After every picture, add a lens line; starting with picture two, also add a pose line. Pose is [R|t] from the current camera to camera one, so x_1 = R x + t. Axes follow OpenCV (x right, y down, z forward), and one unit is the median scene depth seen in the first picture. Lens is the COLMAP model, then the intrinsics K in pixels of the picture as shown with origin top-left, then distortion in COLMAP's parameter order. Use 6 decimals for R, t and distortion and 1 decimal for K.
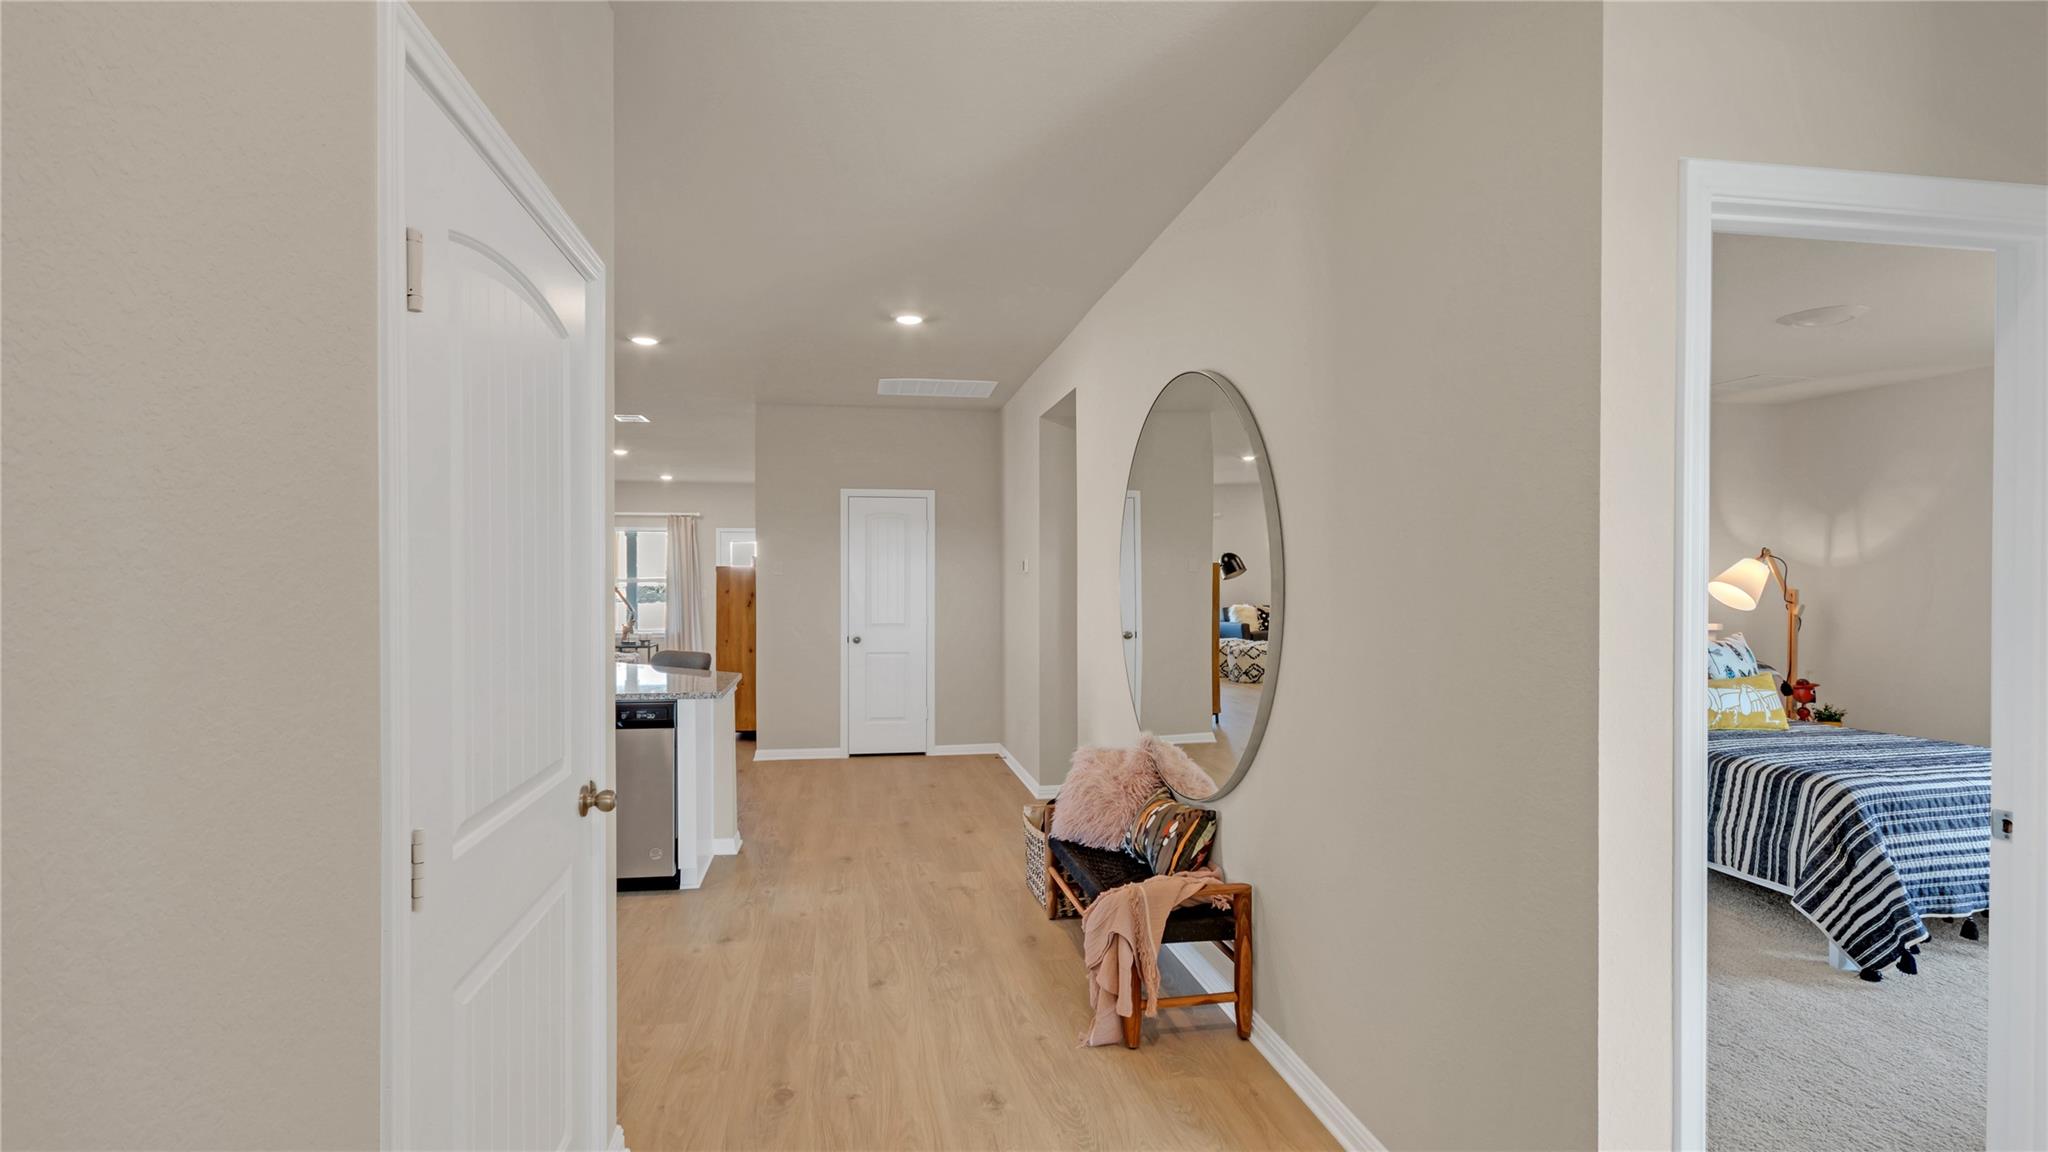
lens RADIAL K [[974.7, 0, 994.5], [0, 974.7, 585.2], [0, 0, 1]] dist [-0.001178, -0.000851]
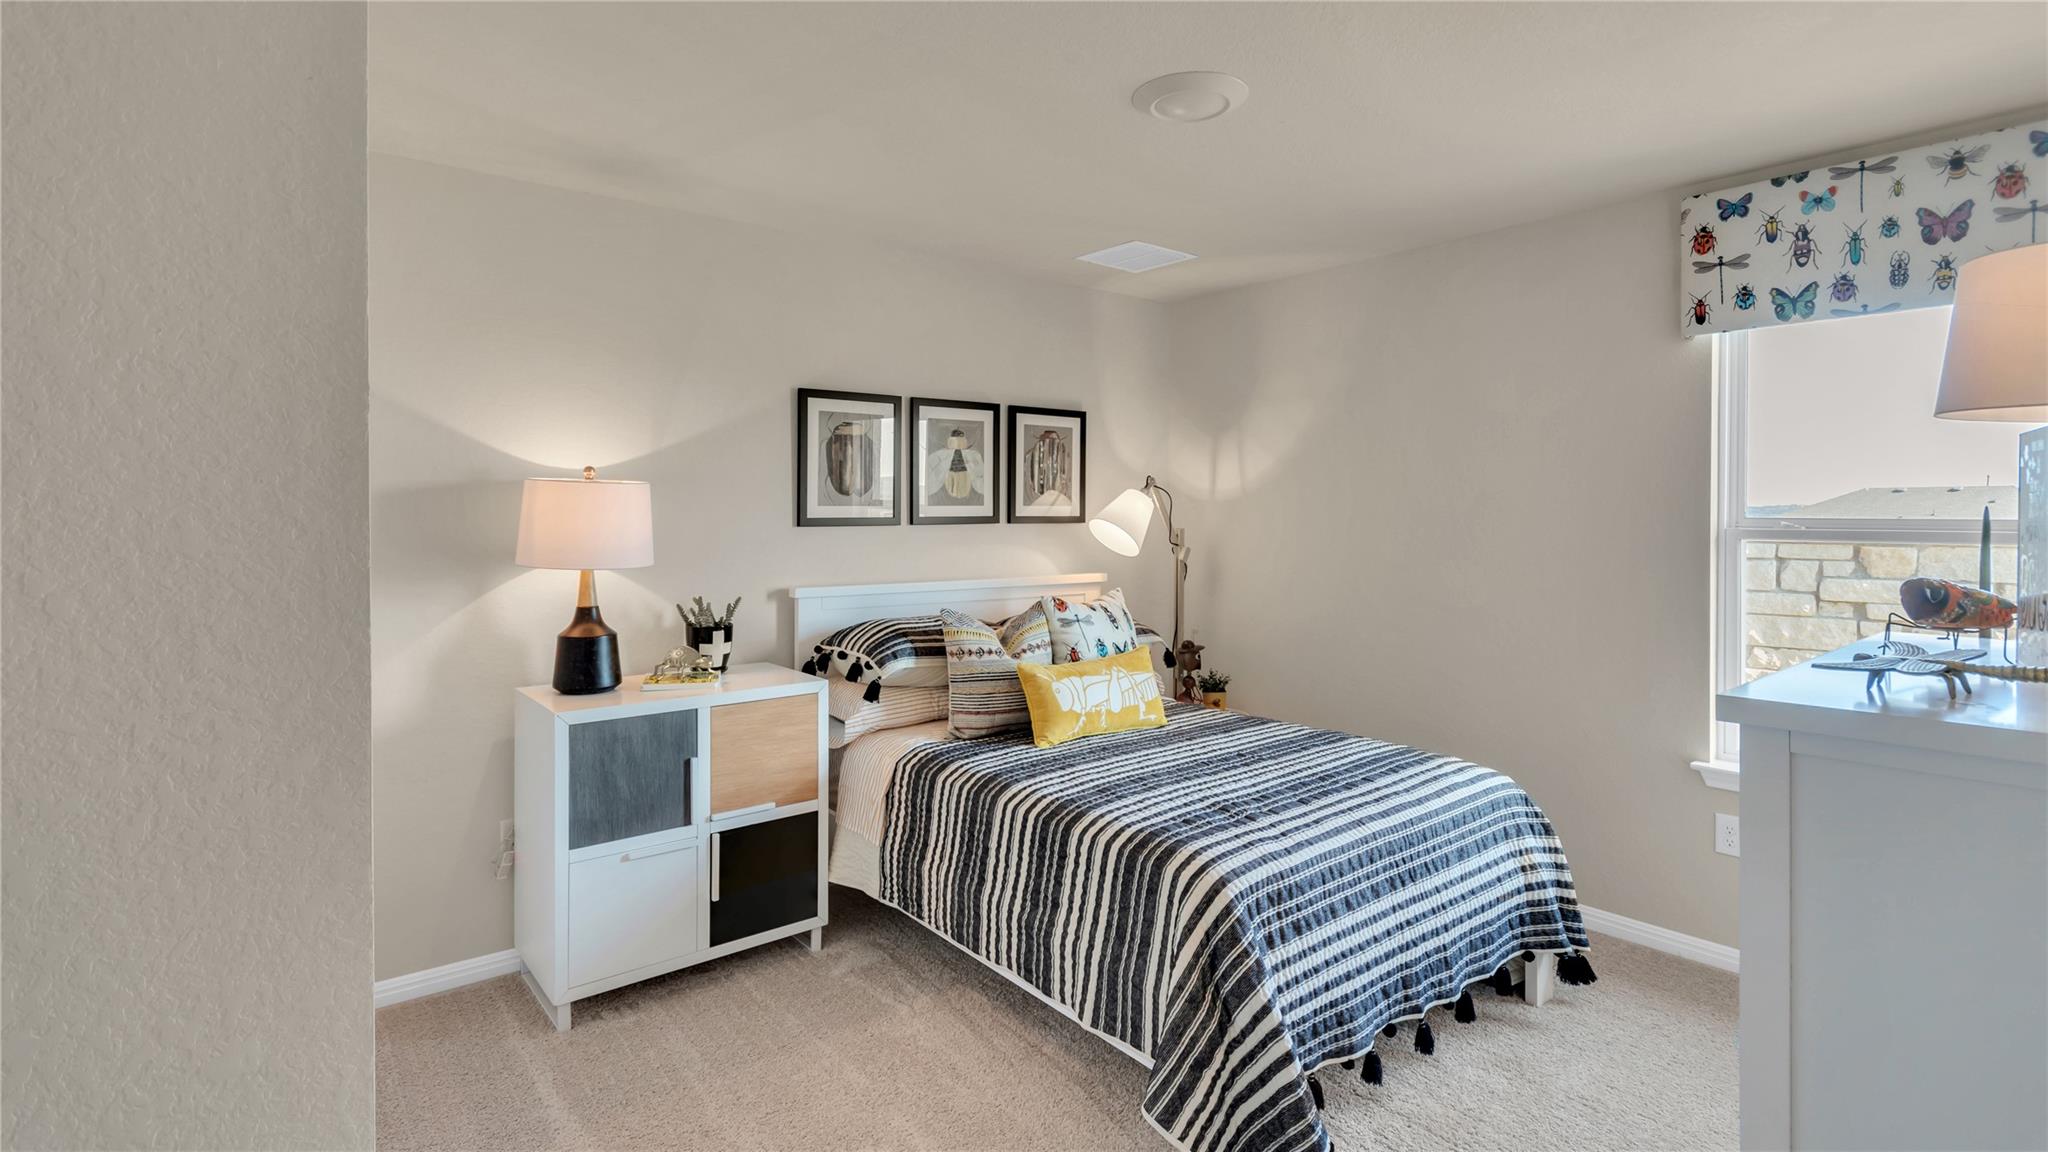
lens RADIAL K [[974.7, 0, 1030.7], [0, 974.7, 532.9], [0, 0, 1]] dist [-0.001178, -0.000851]
pose [[0.874217, -0.014830, 0.485309, 0.488627], [0.007618, 0.999829, 0.016829, -0.009707], [-0.485475, -0.011015, 0.874181, 0.538681]]
